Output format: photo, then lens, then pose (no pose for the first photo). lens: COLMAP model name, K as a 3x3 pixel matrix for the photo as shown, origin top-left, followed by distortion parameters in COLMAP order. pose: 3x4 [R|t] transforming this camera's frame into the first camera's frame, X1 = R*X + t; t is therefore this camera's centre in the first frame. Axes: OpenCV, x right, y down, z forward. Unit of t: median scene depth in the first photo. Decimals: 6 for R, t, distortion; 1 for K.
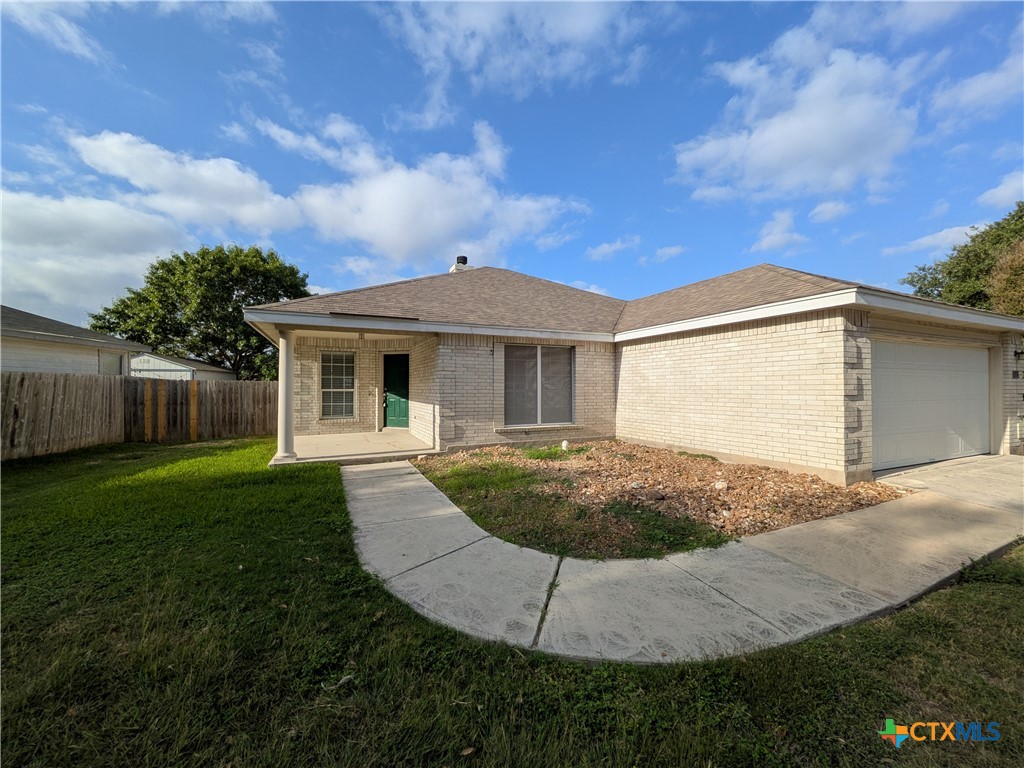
lens RADIAL K [[405.6, 0, 512.1], [0, 405.6, 382.0], [0, 0, 1]] dist [-0.000494, -0.000199]
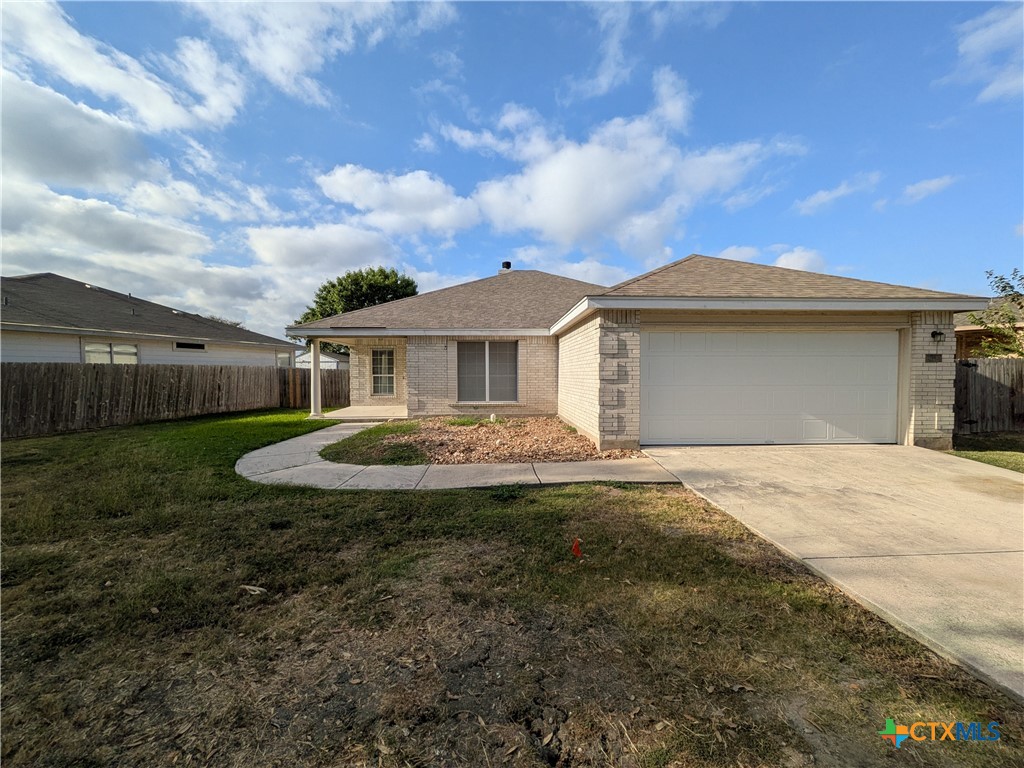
lens RADIAL K [[405.6, 0, 512.1], [0, 405.6, 382.0], [0, 0, 1]] dist [-0.000494, -0.000199]
pose [[0.923057, 0.006851, -0.384602, 0.599018], [0.006736, 0.999400, 0.033970, -0.002213], [0.384604, -0.033947, 0.922457, -0.158131]]
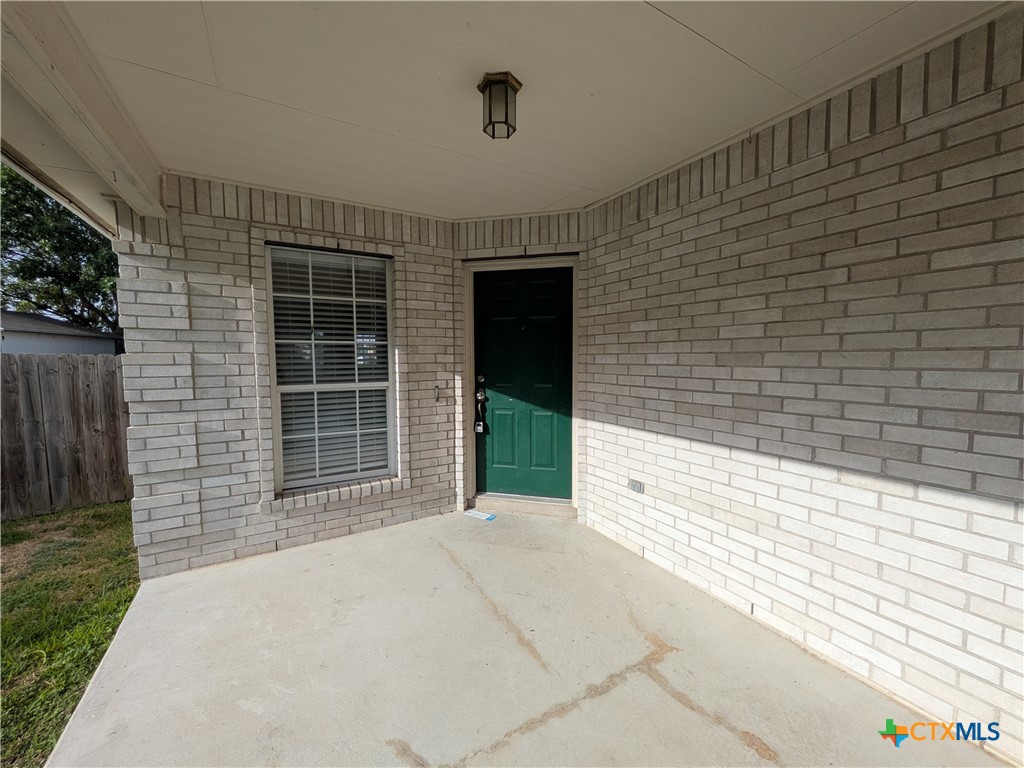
lens RADIAL K [[405.6, 0, 512.1], [0, 405.6, 382.0], [0, 0, 1]] dist [-0.000494, -0.000199]
pose [[0.994766, -0.010974, 0.101587, -0.369947], [0.003405, 0.997224, 0.074387, -0.005487], [-0.102121, -0.073651, 0.992042, 0.775556]]
